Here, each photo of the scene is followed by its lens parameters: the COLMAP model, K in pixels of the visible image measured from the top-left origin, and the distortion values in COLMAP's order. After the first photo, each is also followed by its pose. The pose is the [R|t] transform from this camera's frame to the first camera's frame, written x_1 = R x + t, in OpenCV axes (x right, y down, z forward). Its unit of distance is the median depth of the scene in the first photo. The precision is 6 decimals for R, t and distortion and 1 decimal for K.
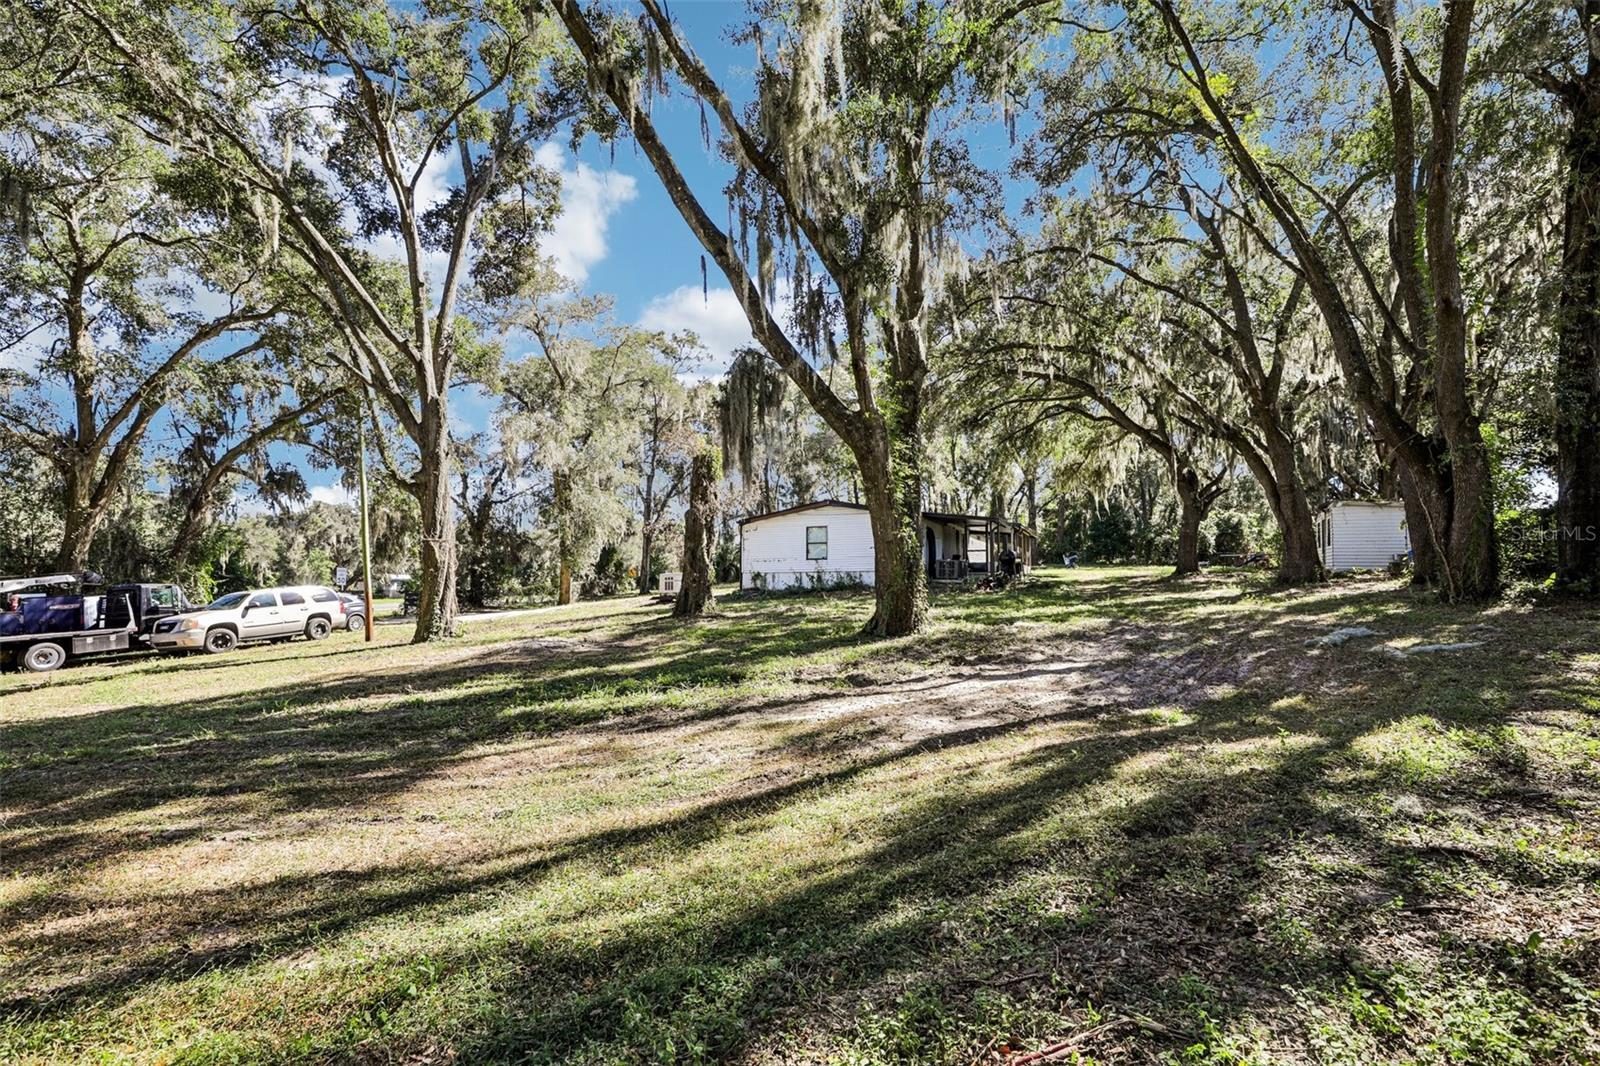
lens RADIAL K [[731.5, 0, 800.0], [0, 731.5, 533.0], [0, 0, 1]] dist [-0.001606, 0.000471]
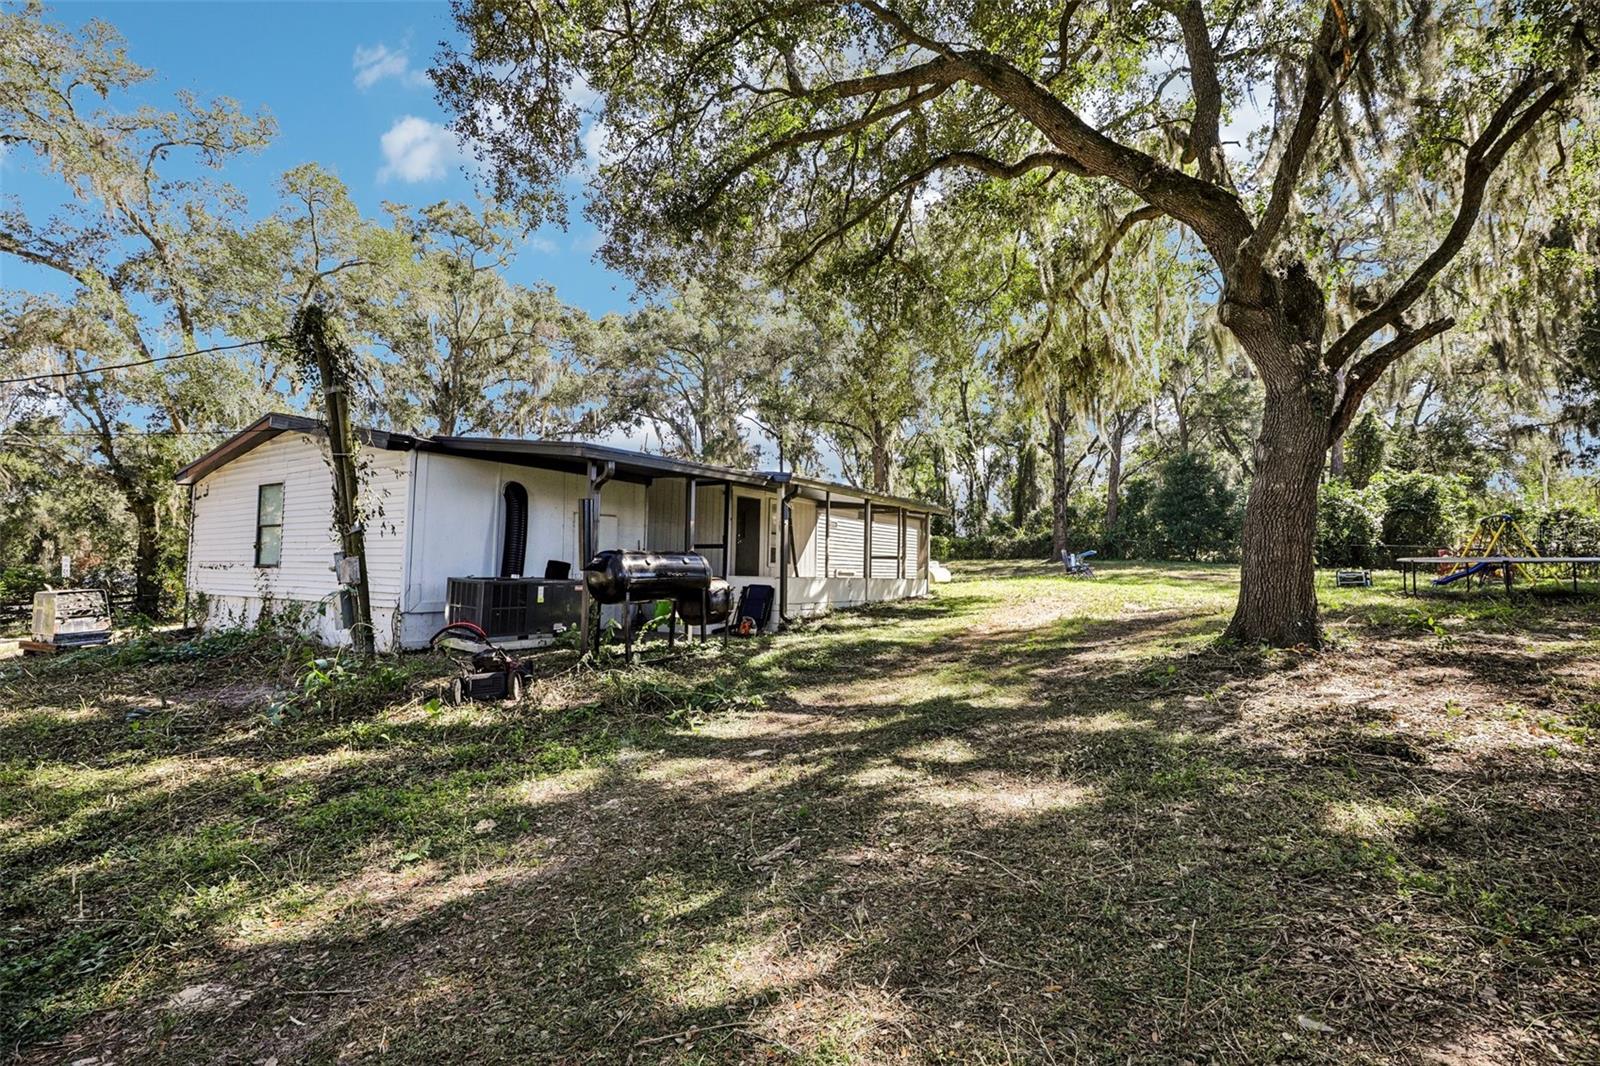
lens RADIAL K [[731.5, 0, 800.0], [0, 731.5, 533.0], [0, 0, 1]] dist [-0.001606, 0.000471]
pose [[0.987710, 0.004683, -0.156228, 0.216565], [-0.001210, 0.999750, 0.022314, 0.005178], [0.156293, -0.021851, 0.987469, 0.381445]]
